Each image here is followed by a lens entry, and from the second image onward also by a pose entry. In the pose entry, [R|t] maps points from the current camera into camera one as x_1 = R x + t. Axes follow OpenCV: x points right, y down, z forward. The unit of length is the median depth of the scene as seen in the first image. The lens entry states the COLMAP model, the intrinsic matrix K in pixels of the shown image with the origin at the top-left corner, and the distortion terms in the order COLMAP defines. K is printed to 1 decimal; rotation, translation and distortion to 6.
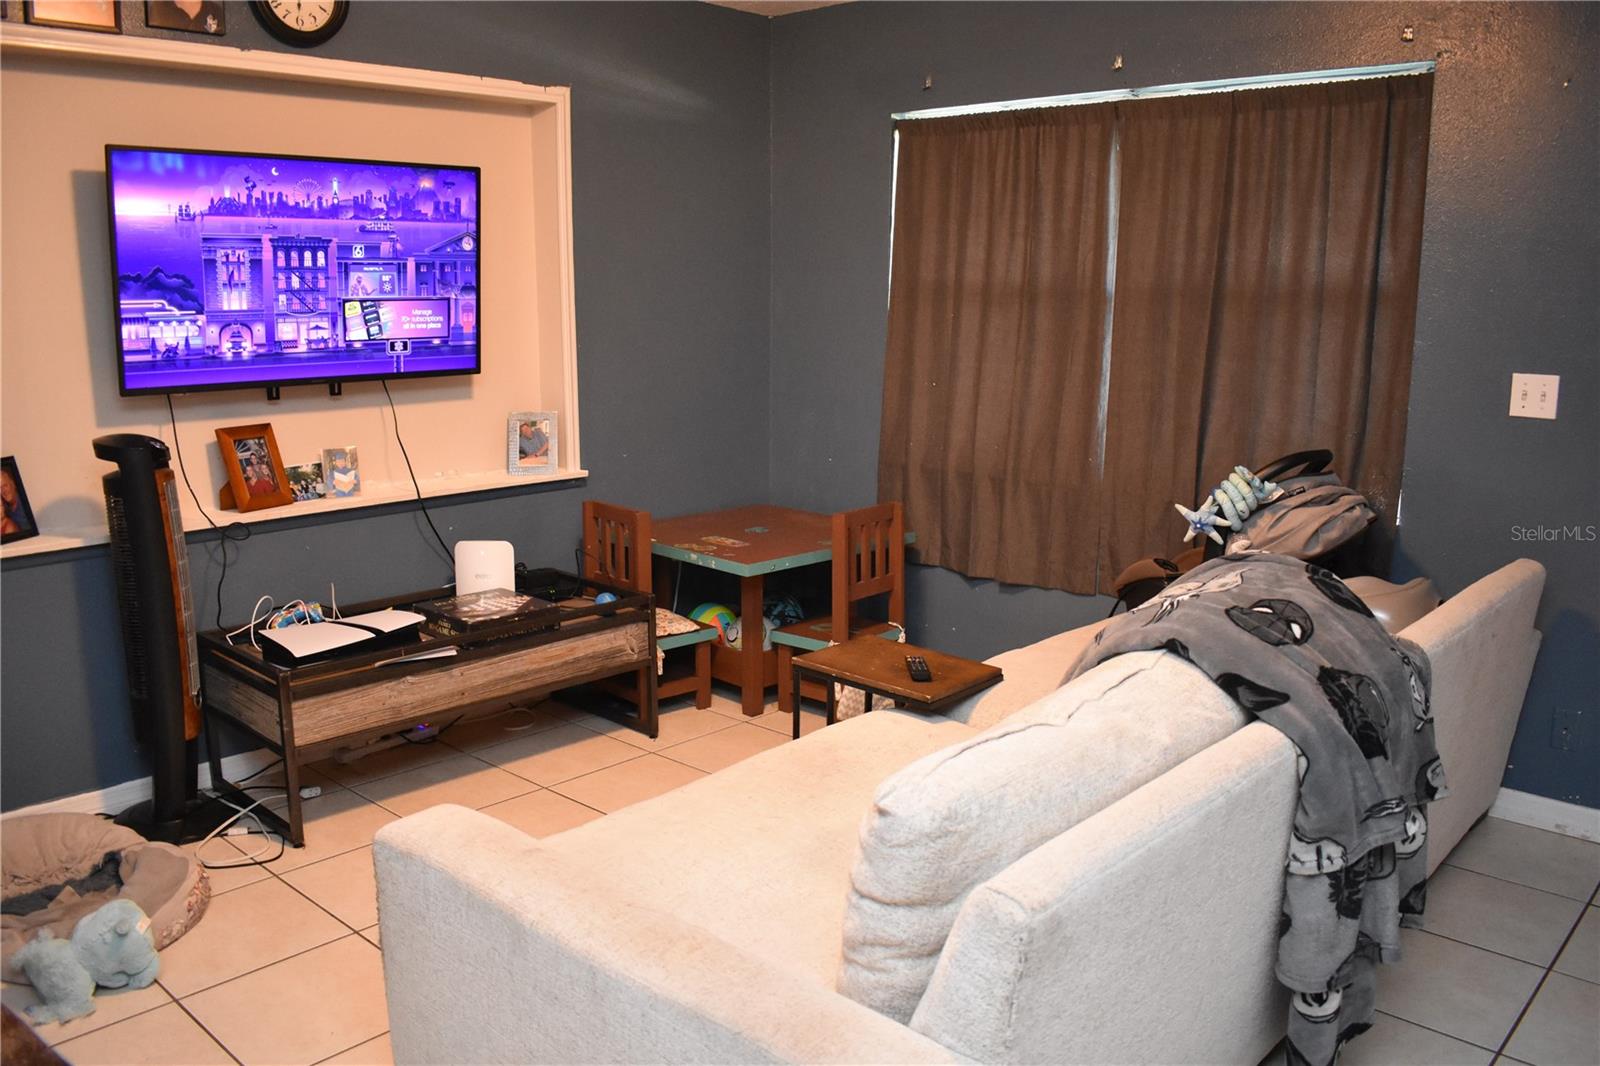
lens RADIAL K [[1265.5, 0, 800.0], [0, 1265.5, 533.0], [0, 0, 1]] dist [-0.097568, 0.010925]
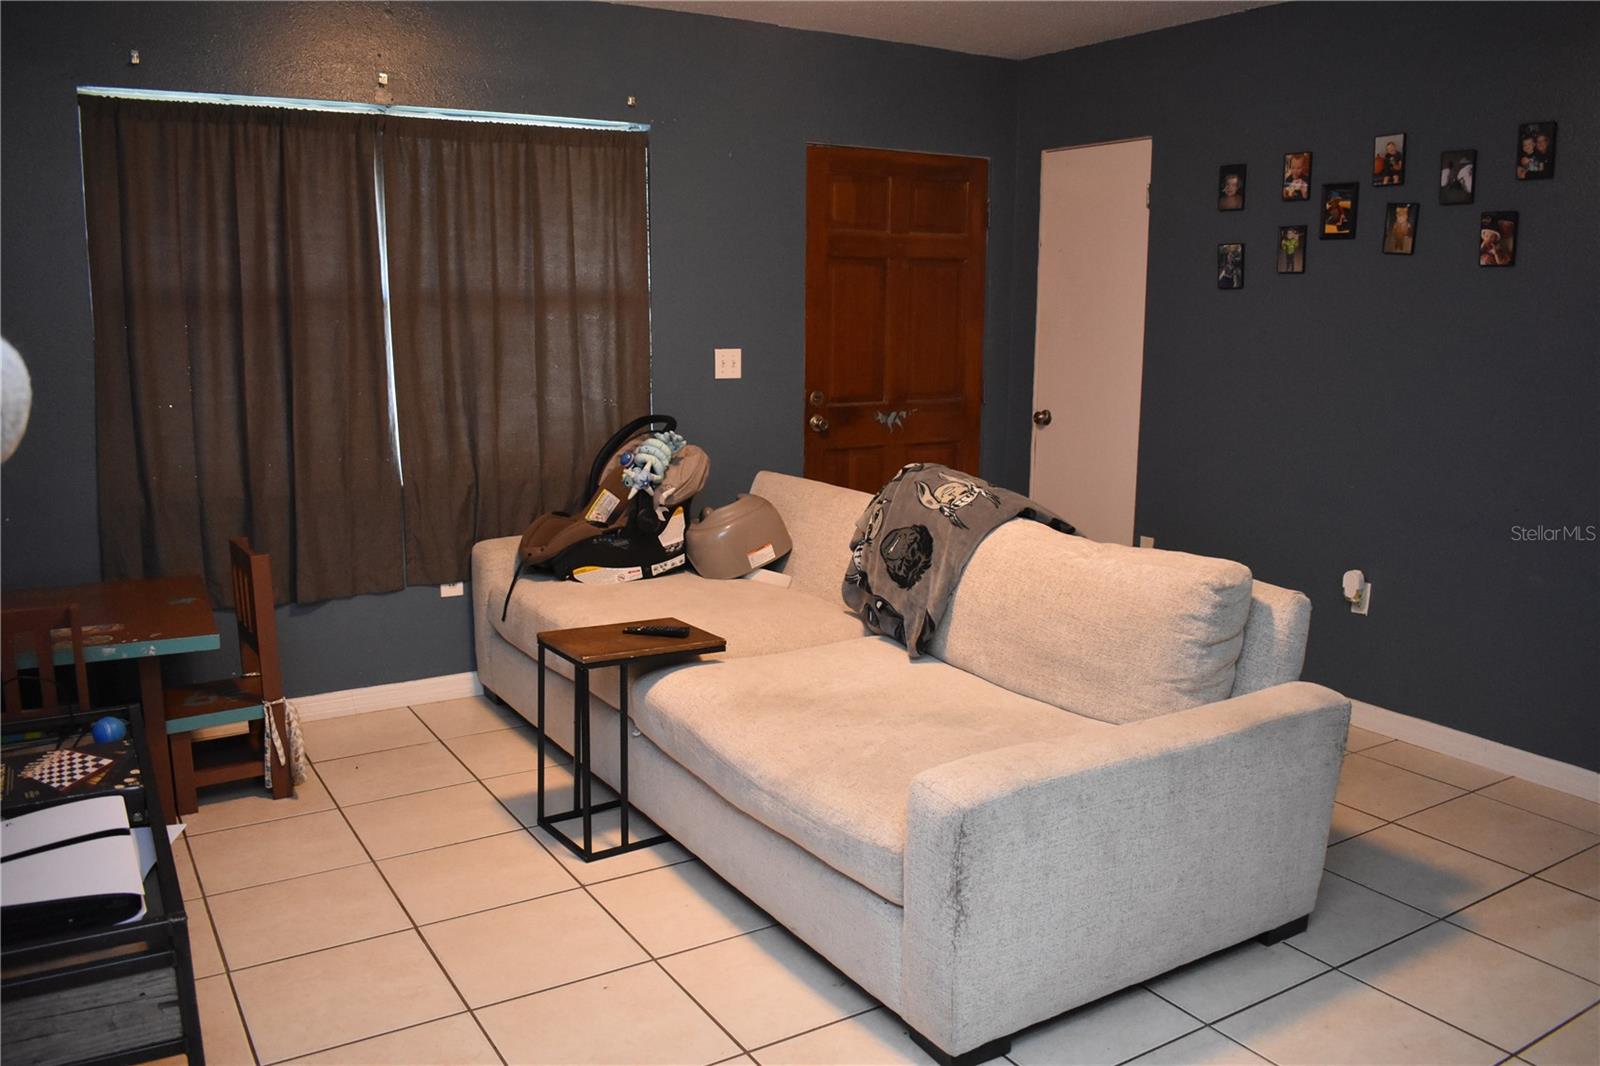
lens RADIAL K [[1265.5, 0, 800.0], [0, 1265.5, 533.0], [0, 0, 1]] dist [-0.097568, 0.010925]
pose [[0.270042, -0.166067, 0.948419, -0.795642], [0.185546, 0.975527, 0.117983, -0.073062], [-0.944801, 0.144115, 0.294247, 0.480016]]
